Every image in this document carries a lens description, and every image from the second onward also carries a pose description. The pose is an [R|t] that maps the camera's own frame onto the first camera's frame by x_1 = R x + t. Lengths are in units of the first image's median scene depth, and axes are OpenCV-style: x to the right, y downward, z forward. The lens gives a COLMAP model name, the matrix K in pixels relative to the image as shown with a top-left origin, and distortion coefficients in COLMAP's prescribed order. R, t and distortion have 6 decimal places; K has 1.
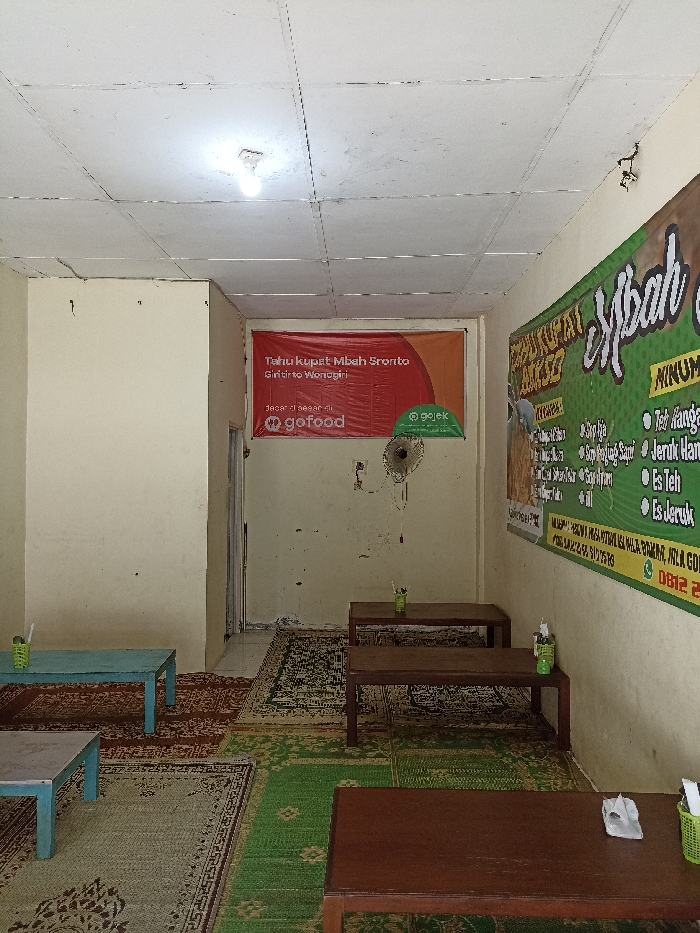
lens RADIAL K [[683.3, 0, 350.0], [0, 683.3, 466.5], [0, 0, 1]] dist [0.029131, -0.058441]
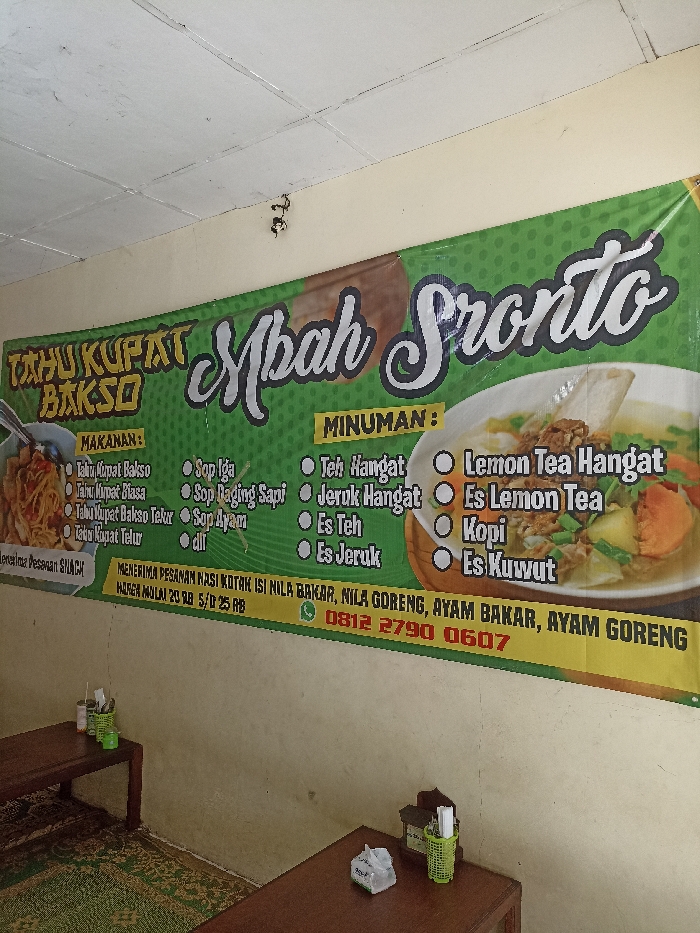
lens RADIAL K [[678.6, 0, 350.0], [0, 678.6, 466.5], [0, 0, 1]] dist [0.012148, -0.001373]
pose [[0.568610, 0.055444, 0.820737, -0.363611], [-0.020582, 0.998373, -0.053185, -0.012495], [-0.822350, 0.013349, 0.568826, 0.364409]]
